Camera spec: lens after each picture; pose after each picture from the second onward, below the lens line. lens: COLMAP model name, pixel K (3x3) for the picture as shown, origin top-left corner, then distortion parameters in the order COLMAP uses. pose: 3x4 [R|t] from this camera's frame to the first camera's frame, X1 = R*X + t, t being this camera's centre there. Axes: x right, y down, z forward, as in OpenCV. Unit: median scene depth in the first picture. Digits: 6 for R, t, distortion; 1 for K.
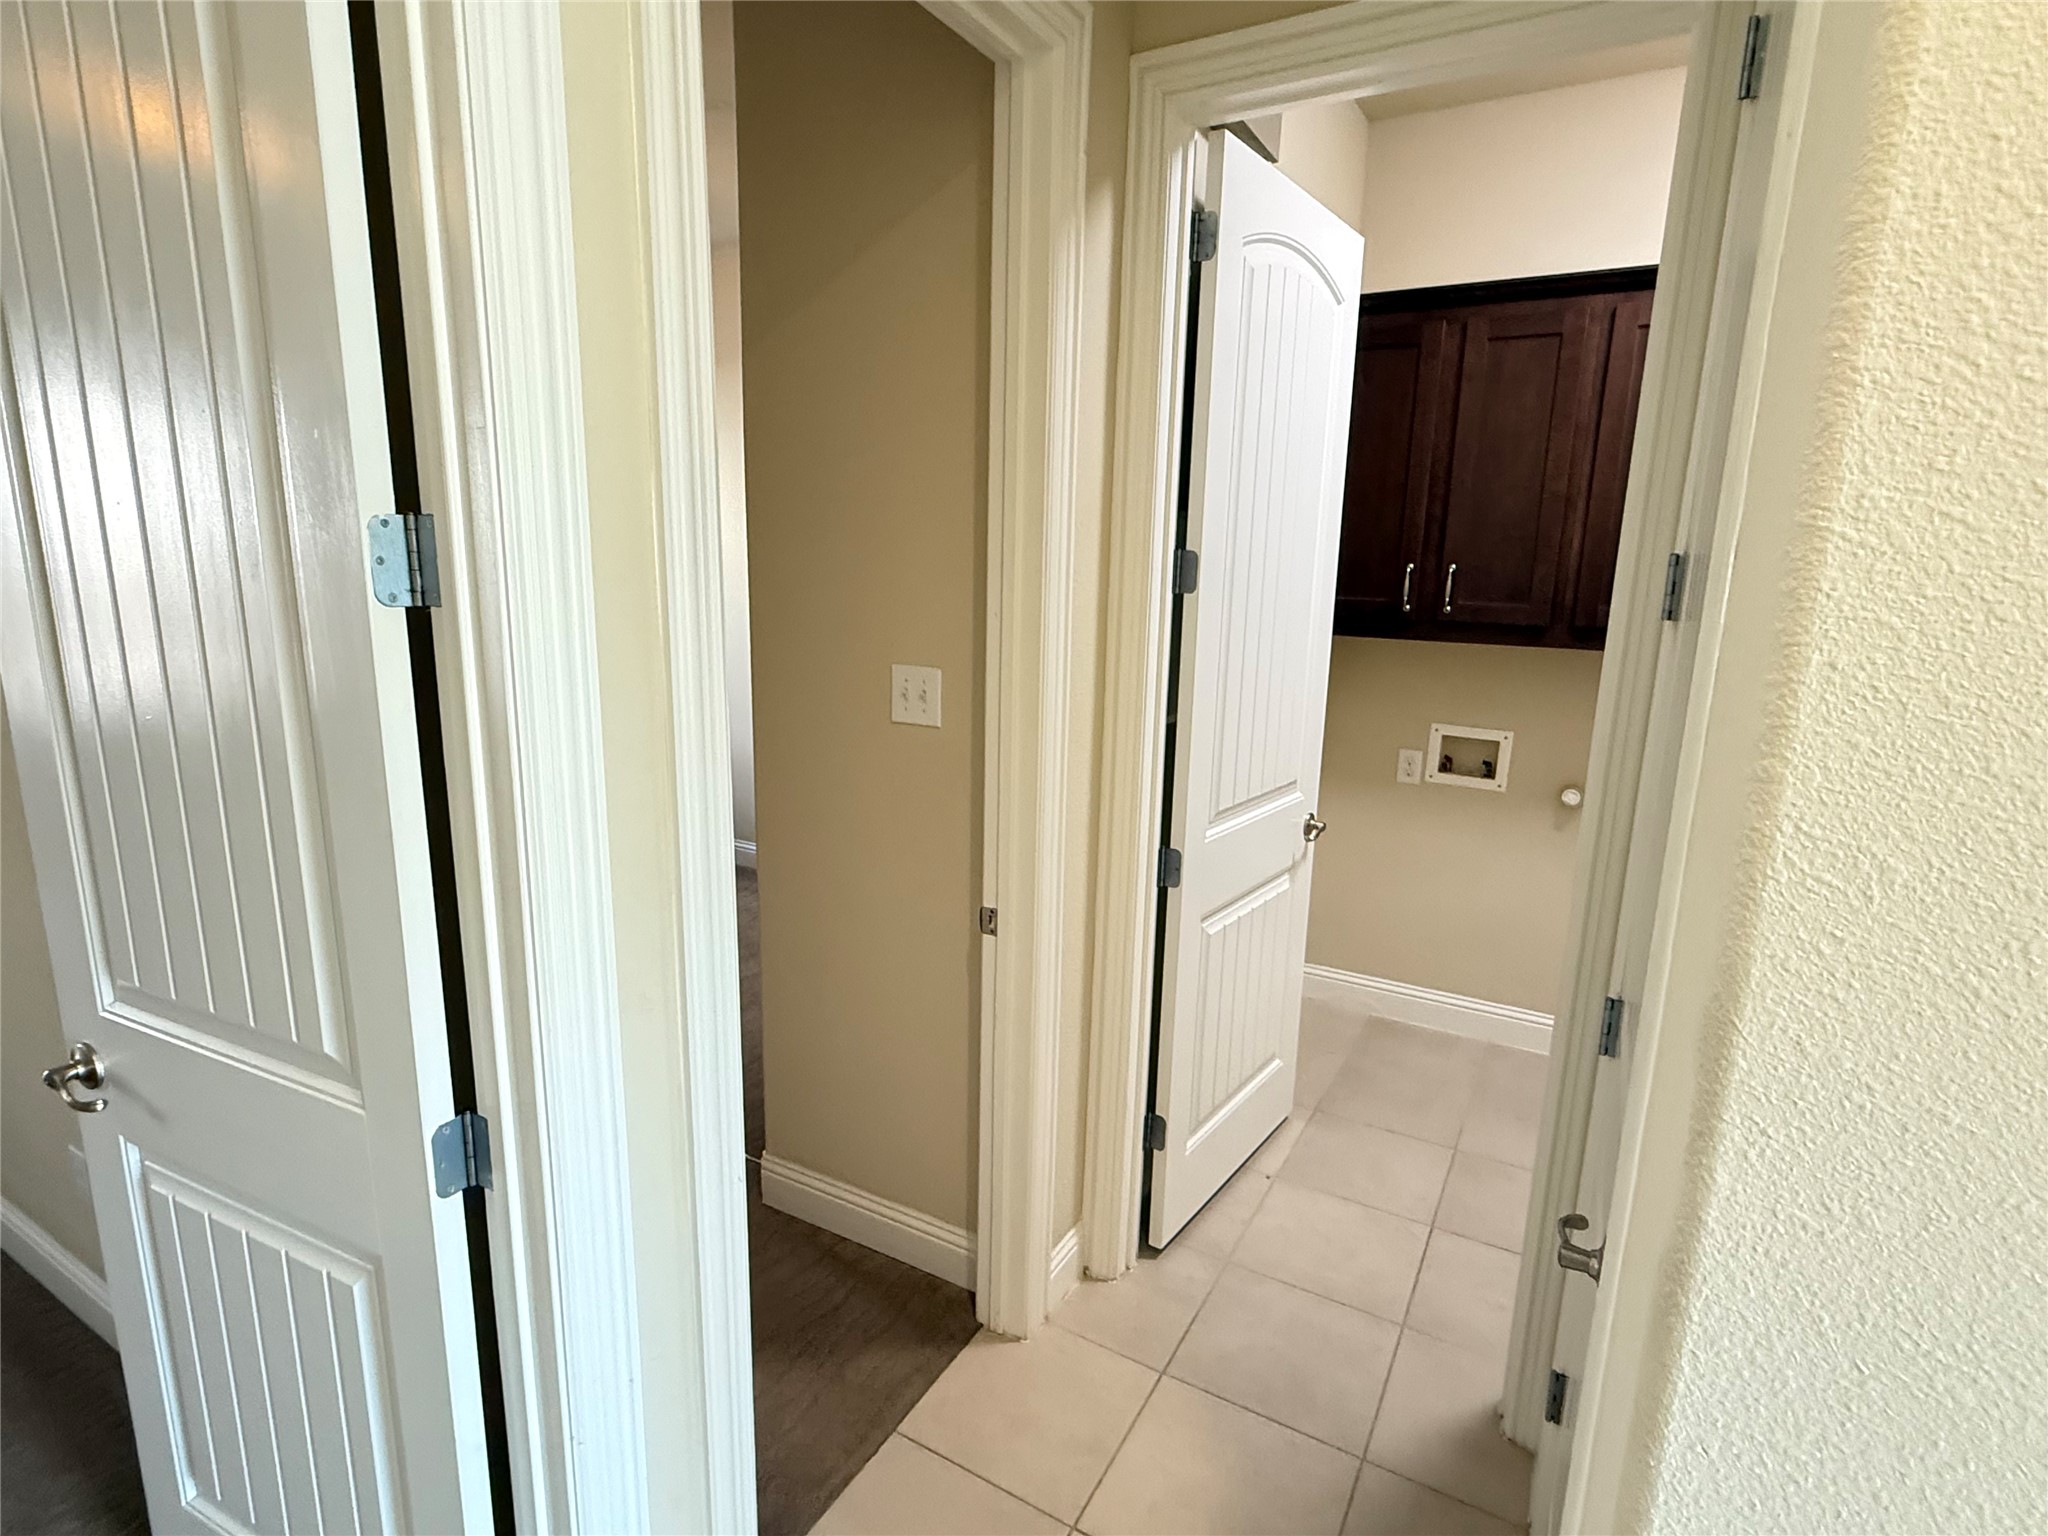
lens RADIAL K [[1027.0, 0, 1027.4], [0, 1027.0, 766.9], [0, 0, 1]] dist [0.001628, 0.000137]
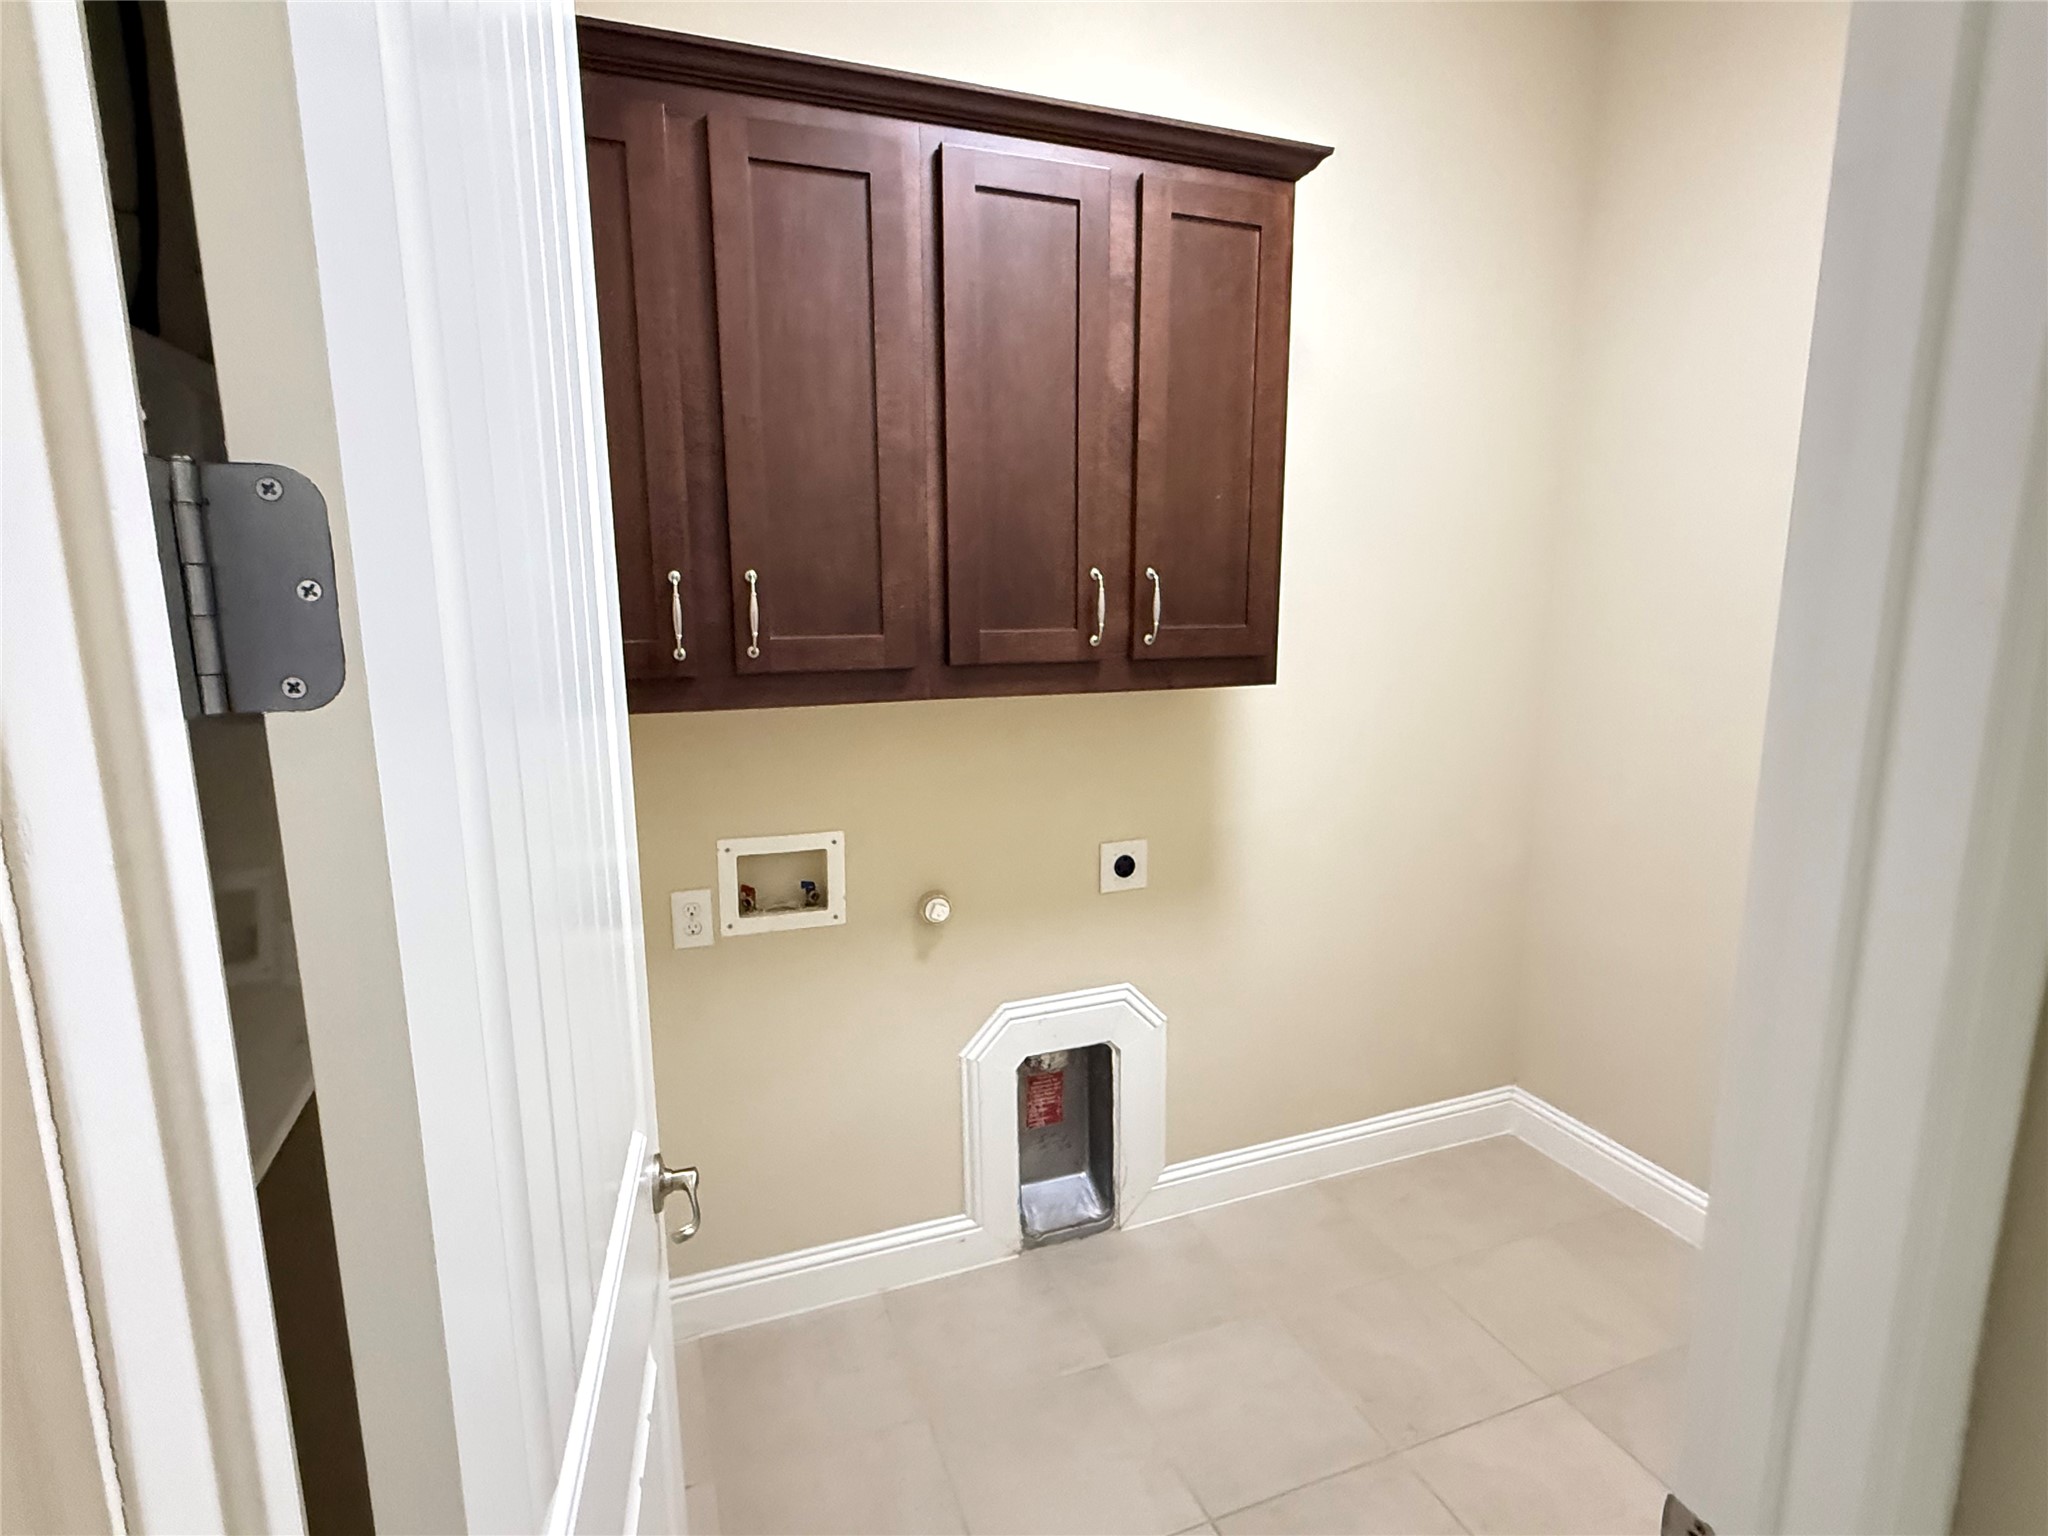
lens RADIAL K [[1027.0, 0, 1023.2], [0, 1027.0, 762.1], [0, 0, 1]] dist [0.001628, 0.000137]
pose [[0.625363, -0.159389, 0.763882, 0.061829], [0.179500, 0.982049, 0.057960, -0.092973], [-0.759408, 0.100871, 0.642748, 0.498993]]
